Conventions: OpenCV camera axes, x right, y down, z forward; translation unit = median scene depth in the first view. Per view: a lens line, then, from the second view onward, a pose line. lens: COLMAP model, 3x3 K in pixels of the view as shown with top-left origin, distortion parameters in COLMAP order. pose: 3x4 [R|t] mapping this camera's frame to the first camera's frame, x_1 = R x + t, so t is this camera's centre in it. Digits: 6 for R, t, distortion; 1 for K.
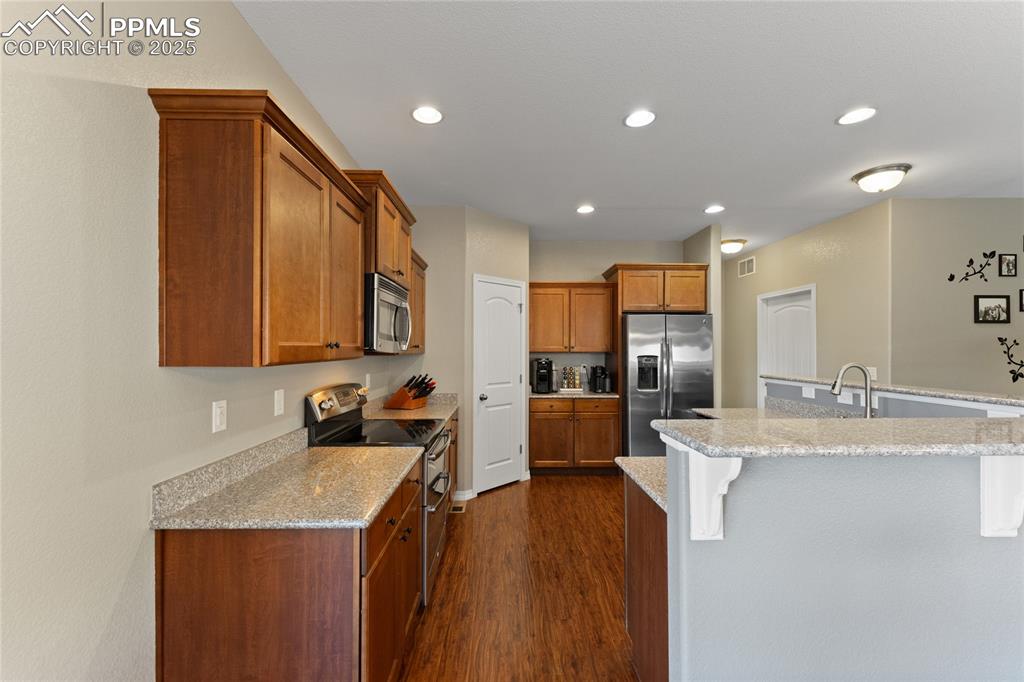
lens RADIAL K [[422.0, 0, 514.4], [0, 422.0, 344.8], [0, 0, 1]] dist [0.016919, 0.000071]
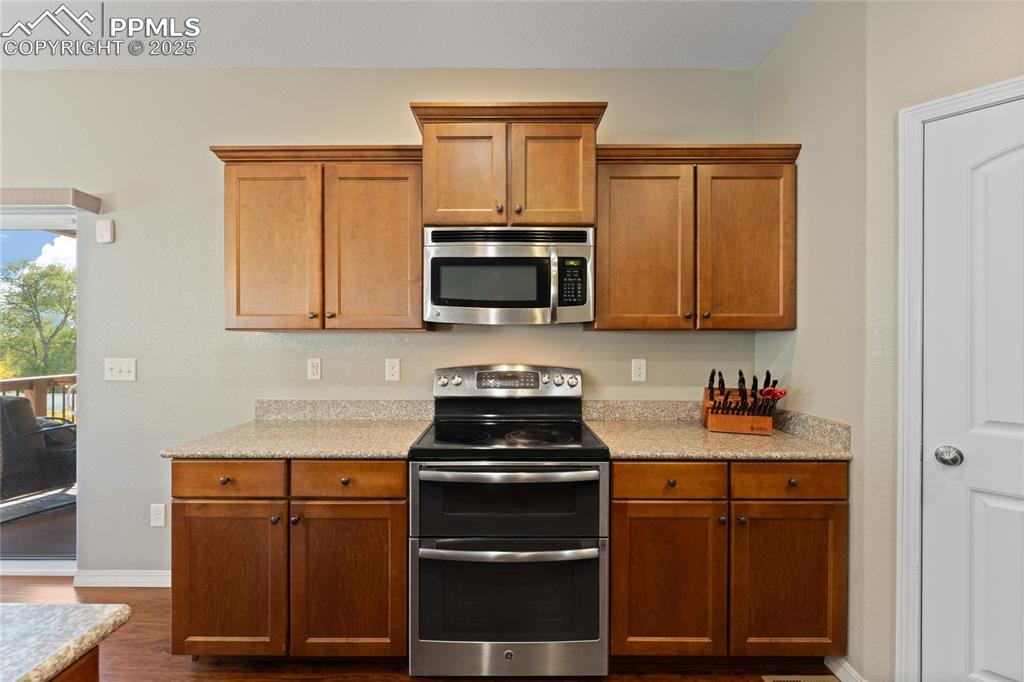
lens RADIAL K [[446.4, 0, 512.0], [0, 446.4, 341.0], [0, 0, 1]] dist [0.003008, 0.000493]
pose [[-0.032837, -0.000502, -0.999461, 0.313911], [0.004098, 0.999991, -0.000637, 0.031494], [0.999452, -0.004116, -0.032835, 0.691762]]
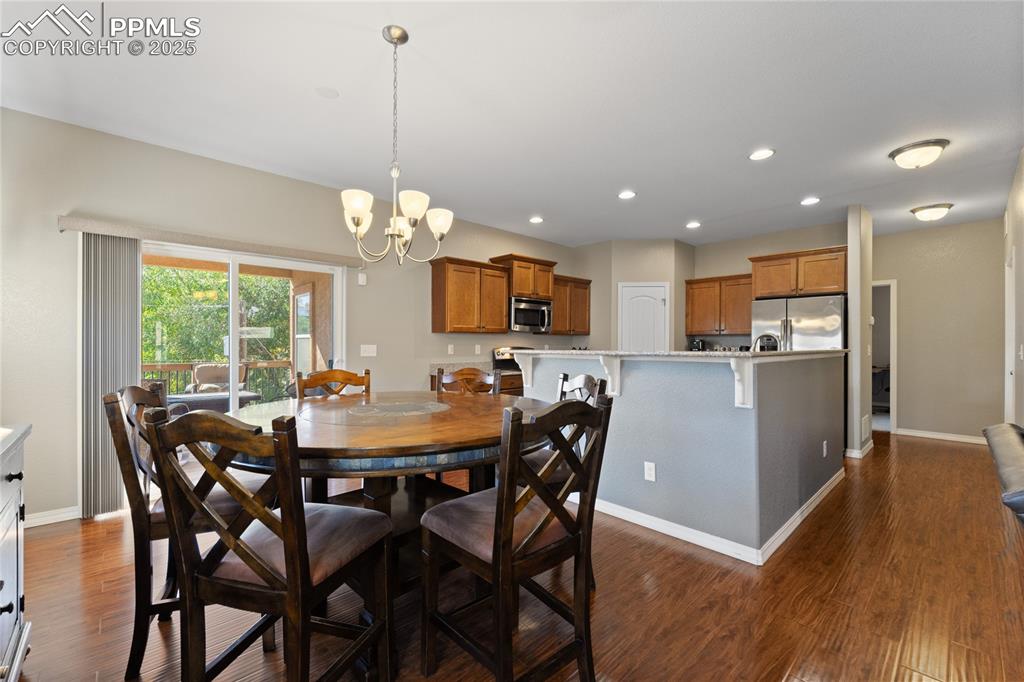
lens RADIAL K [[436.1, 0, 512.0], [0, 436.1, 341.0], [0, 0, 1]] dist [0.000056, -0.000175]
pose [[0.672048, -0.003841, -0.740498, 0.832868], [0.003800, 0.999991, -0.001738, 0.044647], [0.740498, -0.001646, 0.672056, -0.353674]]
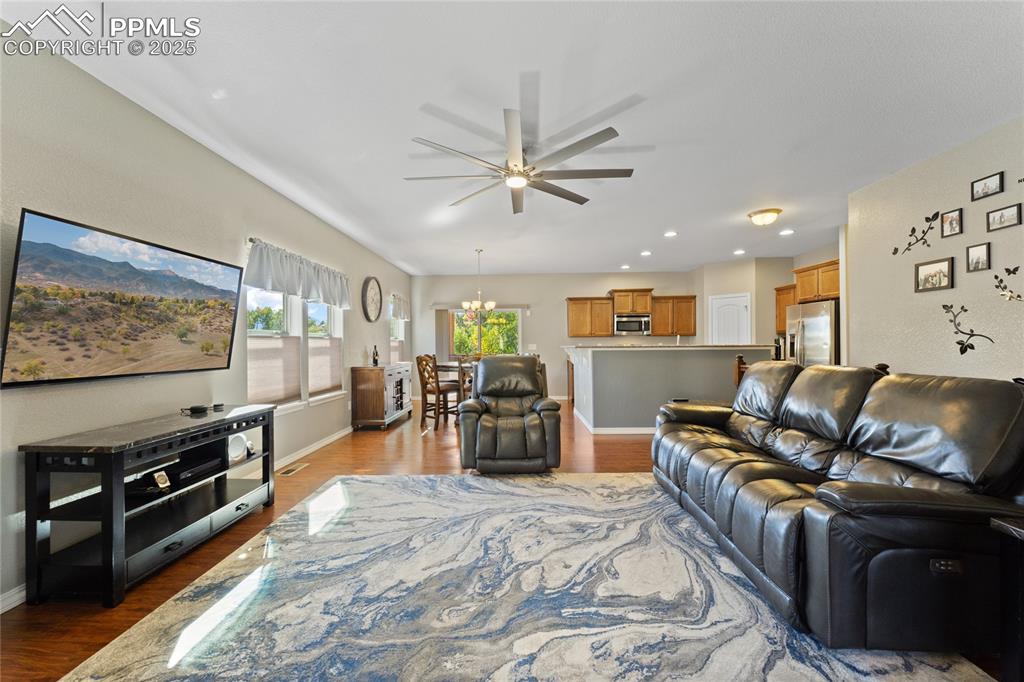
lens RADIAL K [[422.0, 0, 514.4], [0, 422.0, 344.8], [0, 0, 1]] dist [0.016919, 0.000071]
pose [[-0.035895, 0.001818, -0.999354, 2.067995], [0.016490, 0.999863, 0.001226, 0.051225], [0.999220, -0.016435, -0.035920, 0.122406]]
